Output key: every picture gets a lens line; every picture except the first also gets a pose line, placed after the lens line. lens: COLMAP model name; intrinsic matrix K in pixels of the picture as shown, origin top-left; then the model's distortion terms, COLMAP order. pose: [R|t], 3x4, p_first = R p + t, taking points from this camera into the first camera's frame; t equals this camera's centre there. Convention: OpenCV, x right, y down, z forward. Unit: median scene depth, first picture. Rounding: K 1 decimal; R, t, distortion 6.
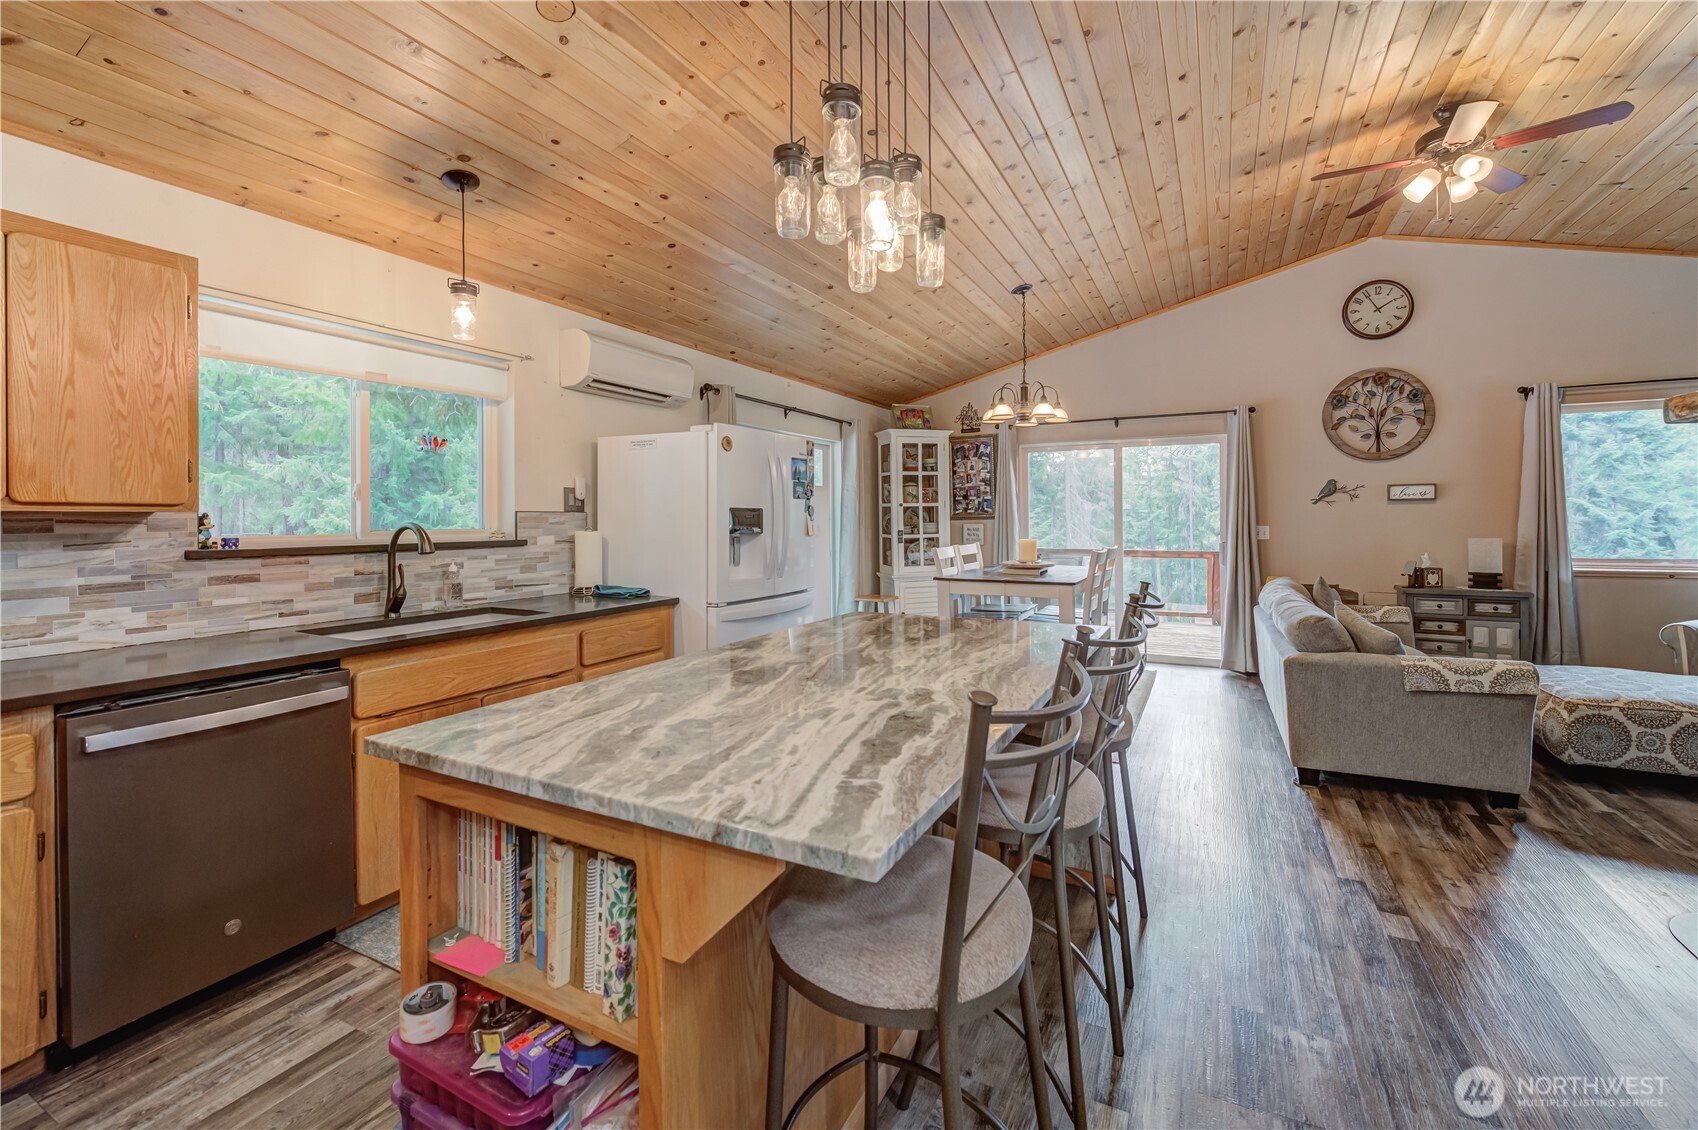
lens RADIAL K [[713.2, 0, 842.0], [0, 713.2, 515.9], [0, 0, 1]] dist [-0.002181, 0.001588]
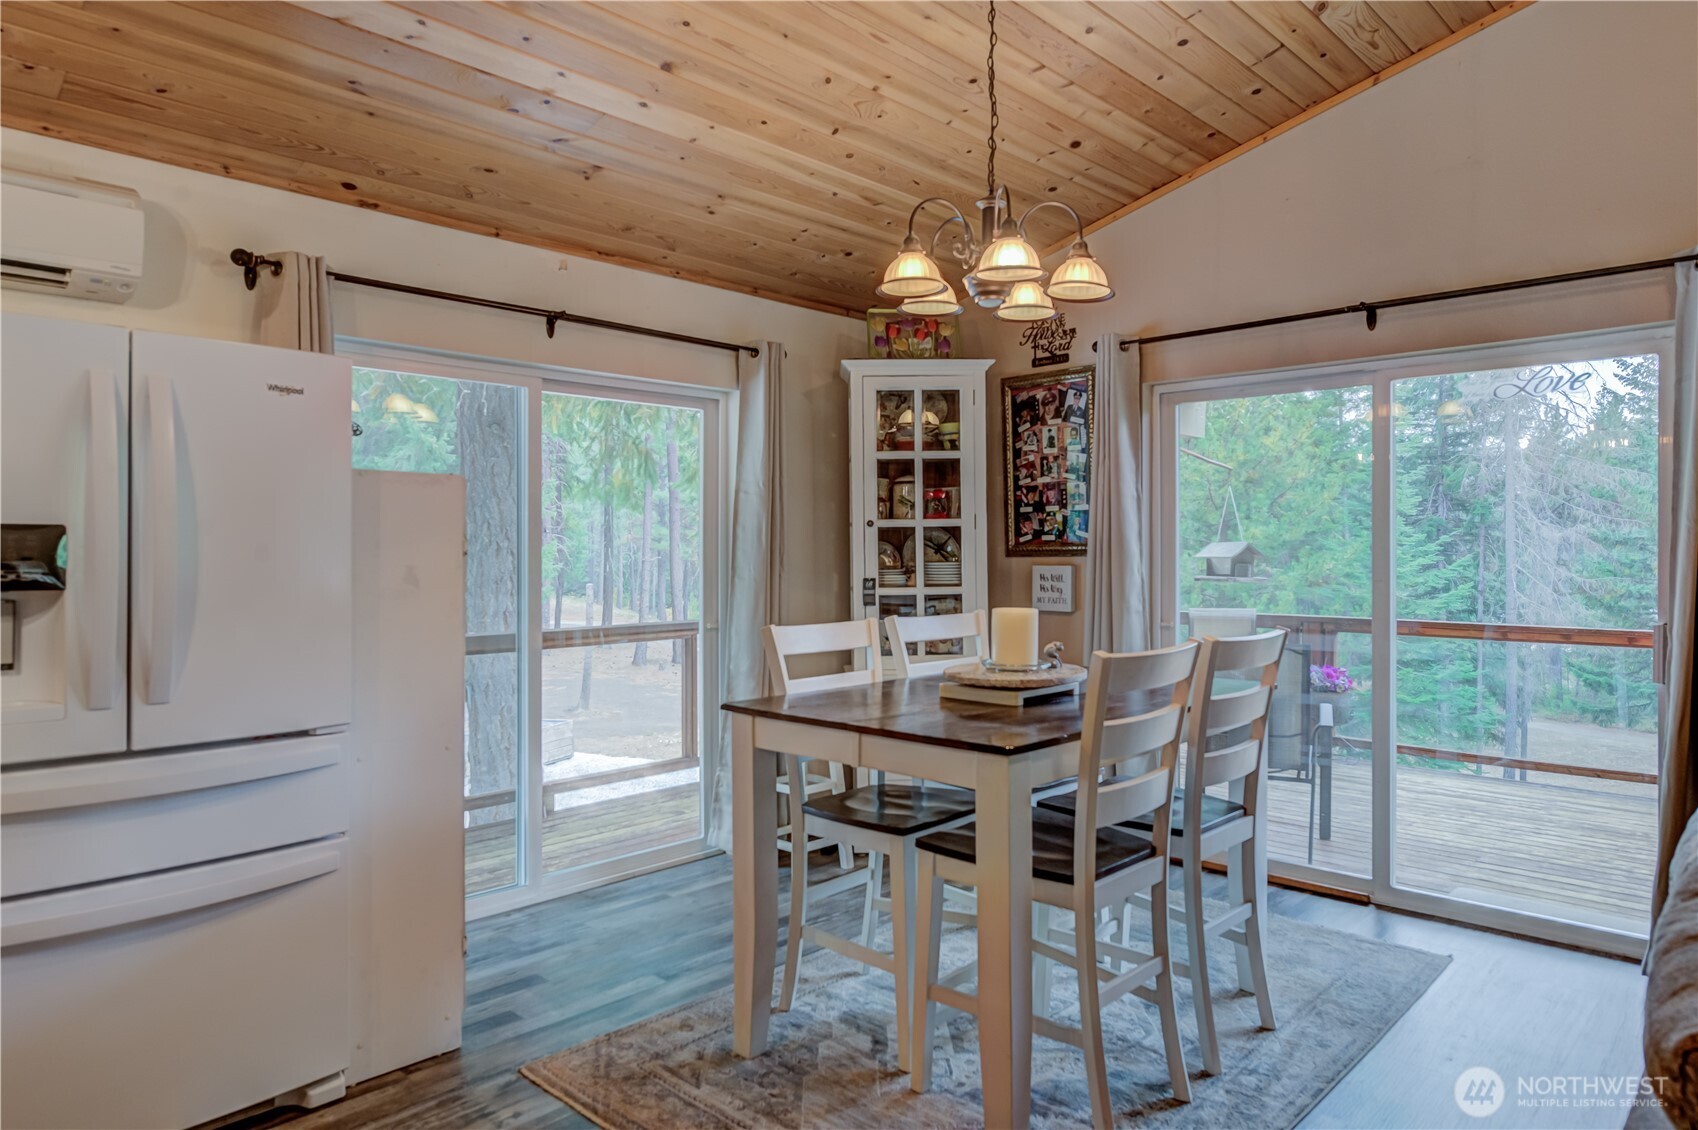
lens RADIAL K [[1065.4, 0, 832.0], [0, 1065.4, 557.1], [0, 0, 1]] dist [0.001400, -0.002222]
pose [[0.960523, 0.007600, -0.278096, 0.335094], [-0.004900, 0.999934, 0.010402, -0.000409], [0.278156, -0.008629, 0.960497, 0.430823]]
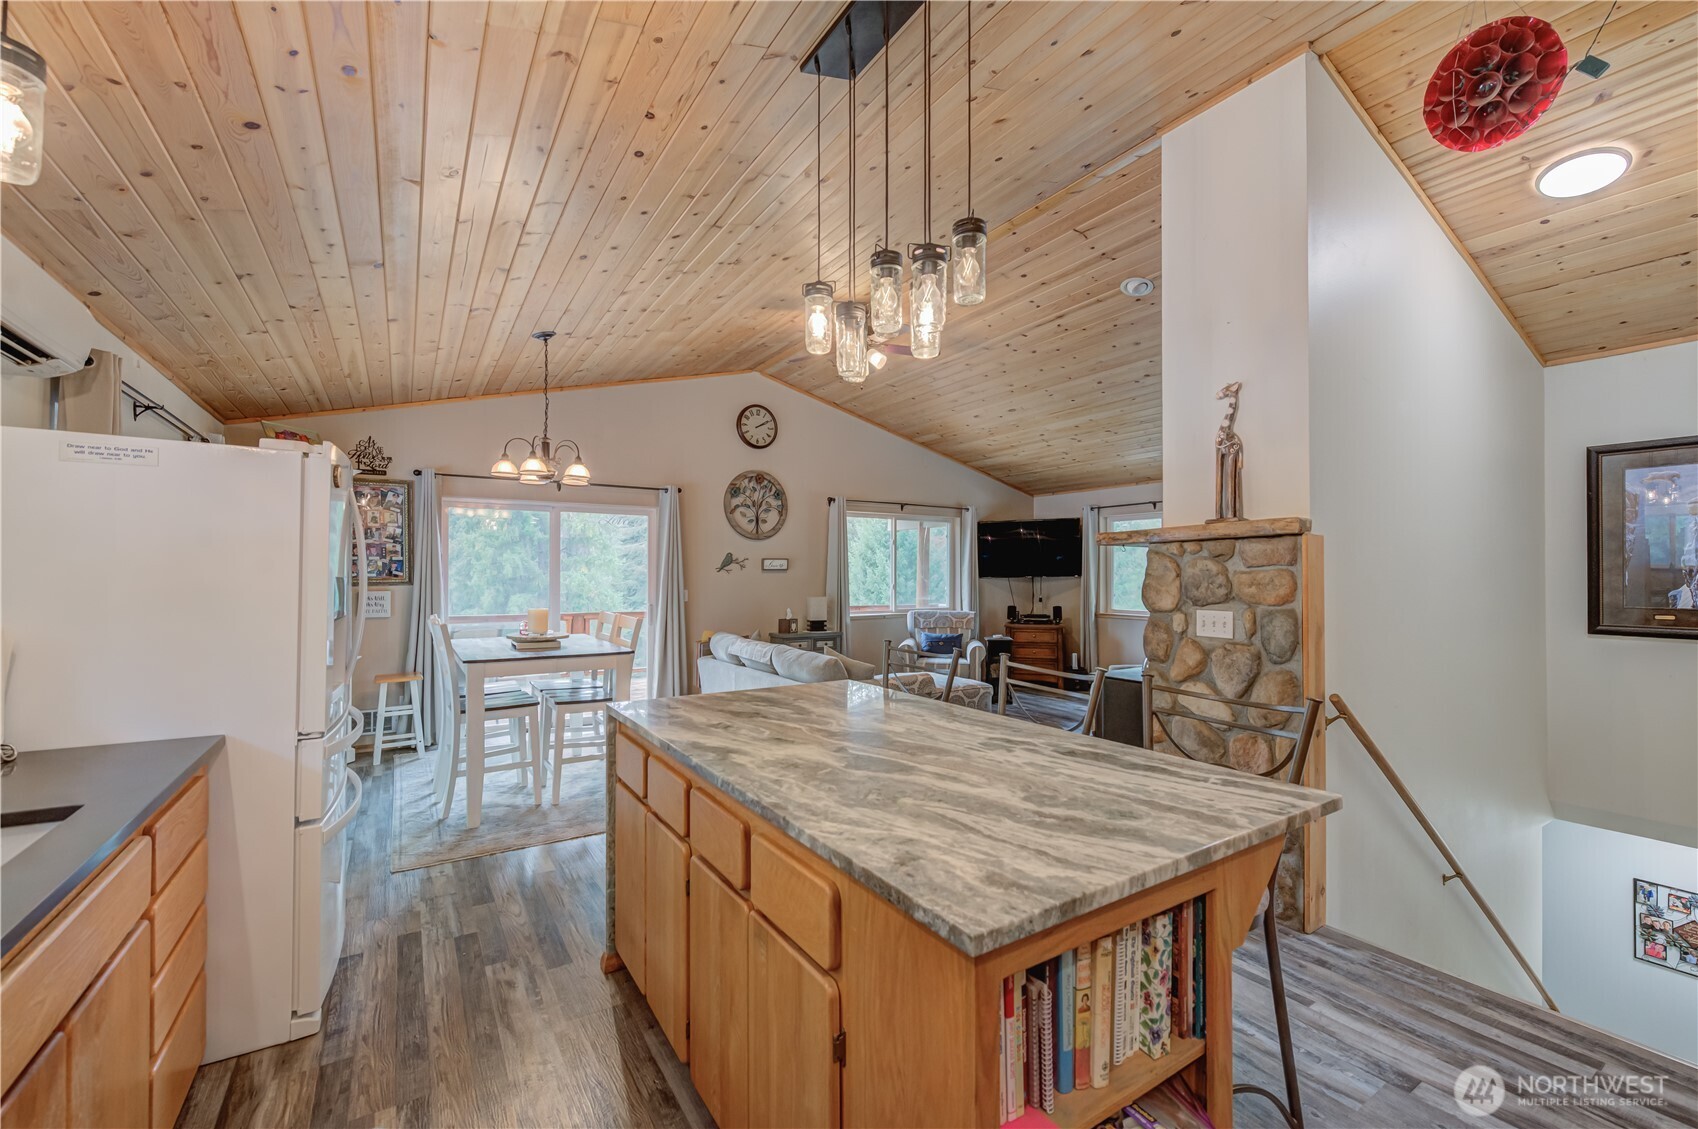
lens RADIAL K [[713.2, 0, 871.0], [0, 713.2, 561.2], [0, 0, 1]] dist [-0.002181, 0.001588]
pose [[0.480392, 0.022817, 0.876757, -0.341855], [-0.006220, 0.999725, -0.022609, -0.009890], [-0.877032, 0.005408, 0.480401, 0.190916]]
